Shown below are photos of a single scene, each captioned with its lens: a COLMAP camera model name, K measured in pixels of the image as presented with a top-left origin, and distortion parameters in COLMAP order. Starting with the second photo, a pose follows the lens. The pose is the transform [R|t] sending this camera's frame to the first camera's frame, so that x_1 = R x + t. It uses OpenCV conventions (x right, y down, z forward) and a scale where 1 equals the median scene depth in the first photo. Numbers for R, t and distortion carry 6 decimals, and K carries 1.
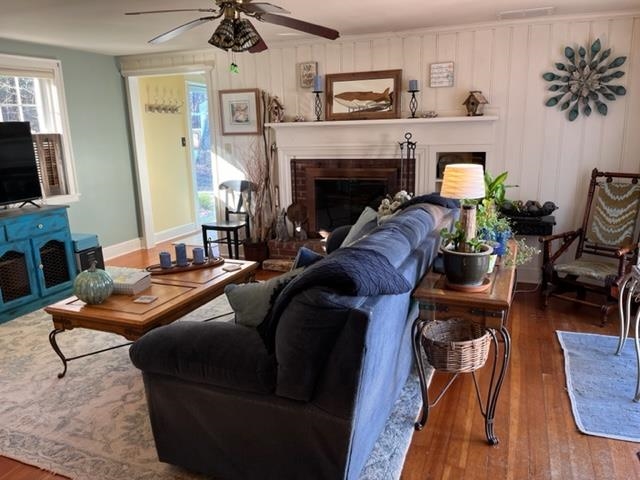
lens RADIAL K [[482.0, 0, 322.7], [0, 482.0, 237.5], [0, 0, 1]] dist [0.037579, -0.045993]
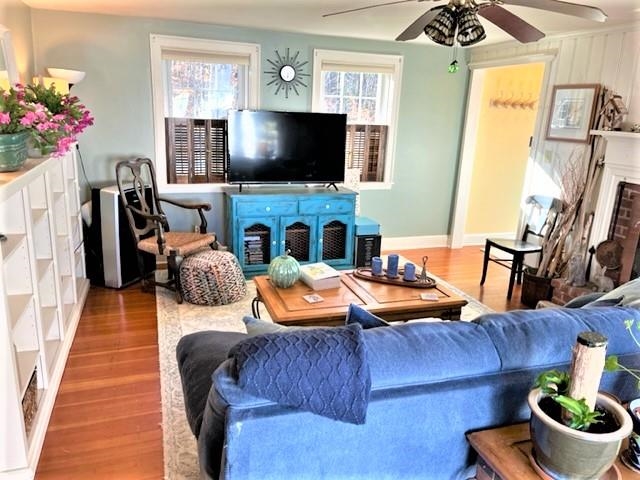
lens RADIAL K [[482.0, 0, 318.1], [0, 482.0, 244.8], [0, 0, 1]] dist [0.037579, -0.045993]
pose [[0.646159, 0.251095, -0.720715, 0.196276], [-0.220831, 0.965447, 0.138372, -0.070421], [0.730556, 0.069745, 0.679282, 0.170935]]
